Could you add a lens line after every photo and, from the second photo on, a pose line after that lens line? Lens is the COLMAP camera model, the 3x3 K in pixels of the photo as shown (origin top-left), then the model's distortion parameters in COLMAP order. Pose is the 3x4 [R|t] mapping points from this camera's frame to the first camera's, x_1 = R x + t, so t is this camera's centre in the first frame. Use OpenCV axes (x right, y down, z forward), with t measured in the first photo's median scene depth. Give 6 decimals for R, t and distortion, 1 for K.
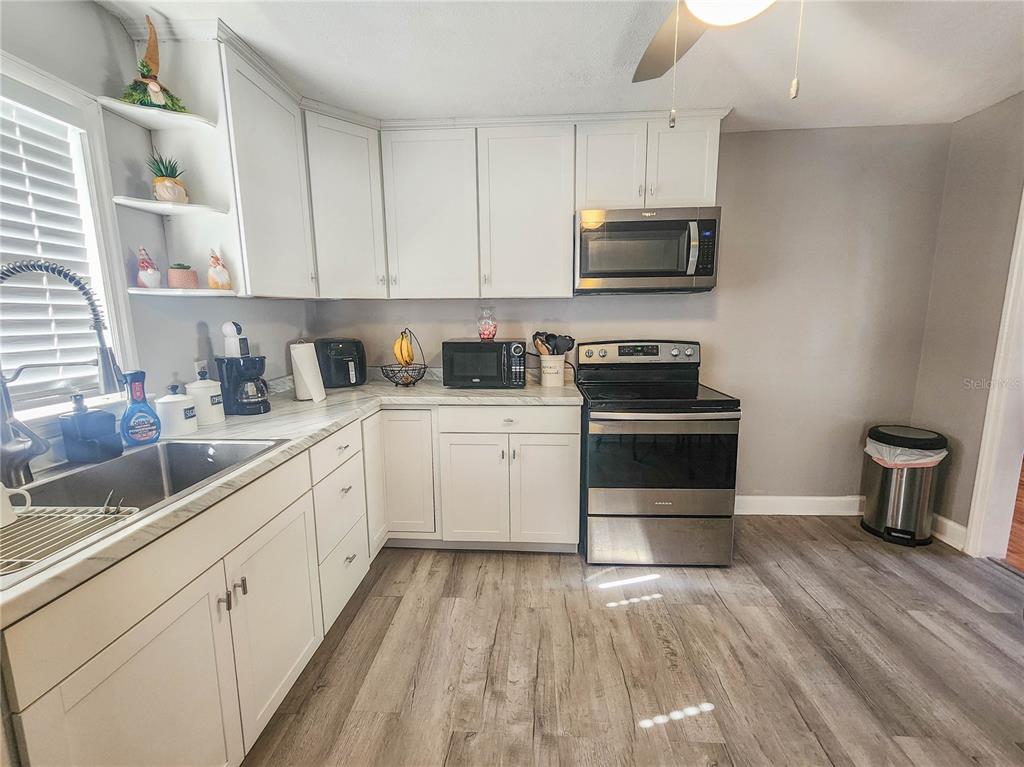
lens RADIAL K [[428.4, 0, 509.4], [0, 428.4, 381.3], [0, 0, 1]] dist [0.006721, 0.000494]
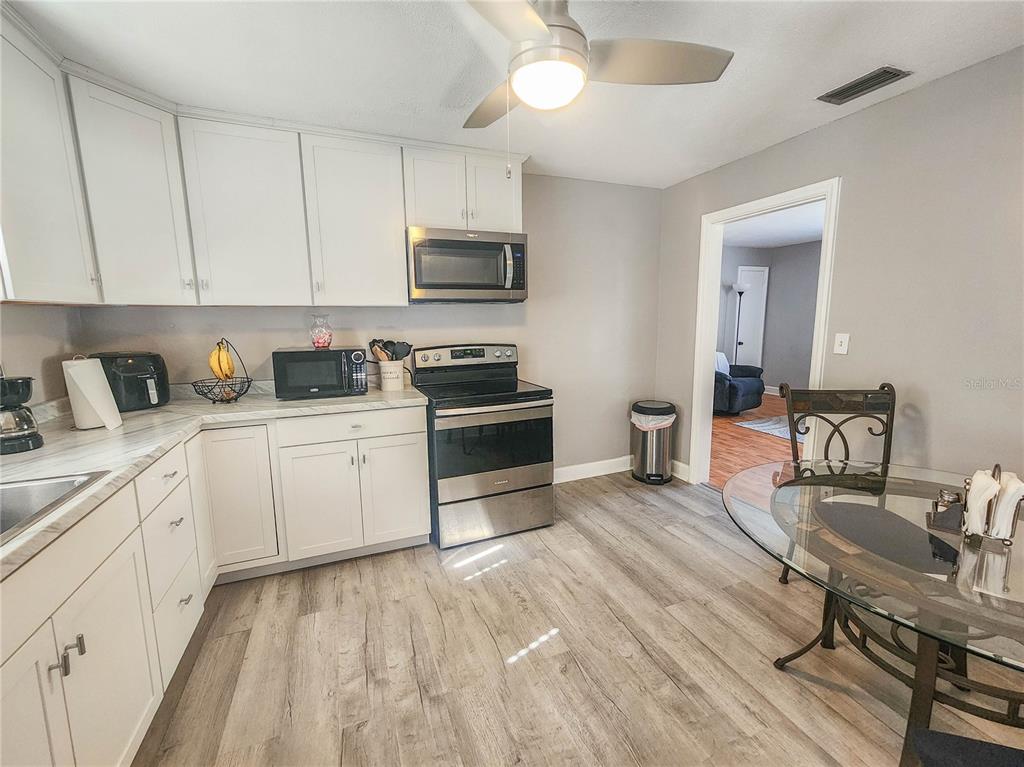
lens RADIAL K [[428.4, 0, 504.4], [0, 428.4, 380.0], [0, 0, 1]] dist [0.006721, 0.000494]
pose [[0.907532, -0.062510, 0.415304, -0.107932], [0.069605, 0.997573, -0.001952, 0.009047], [-0.414174, 0.030679, 0.909680, -0.081727]]
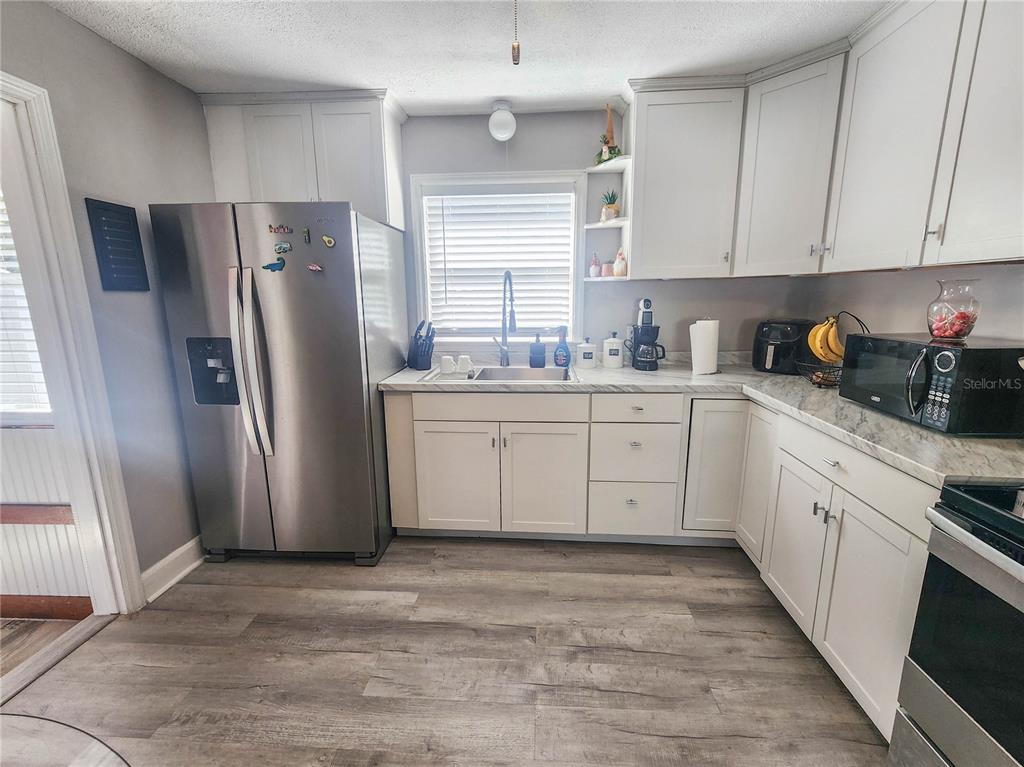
lens RADIAL K [[428.4, 0, 512.9], [0, 428.4, 379.9], [0, 0, 1]] dist [0.006721, 0.000494]
pose [[0.004089, 0.206656, -0.978405, 0.656008], [-0.147173, 0.967883, 0.203819, -0.097071], [0.989102, 0.143161, 0.034371, 0.538761]]
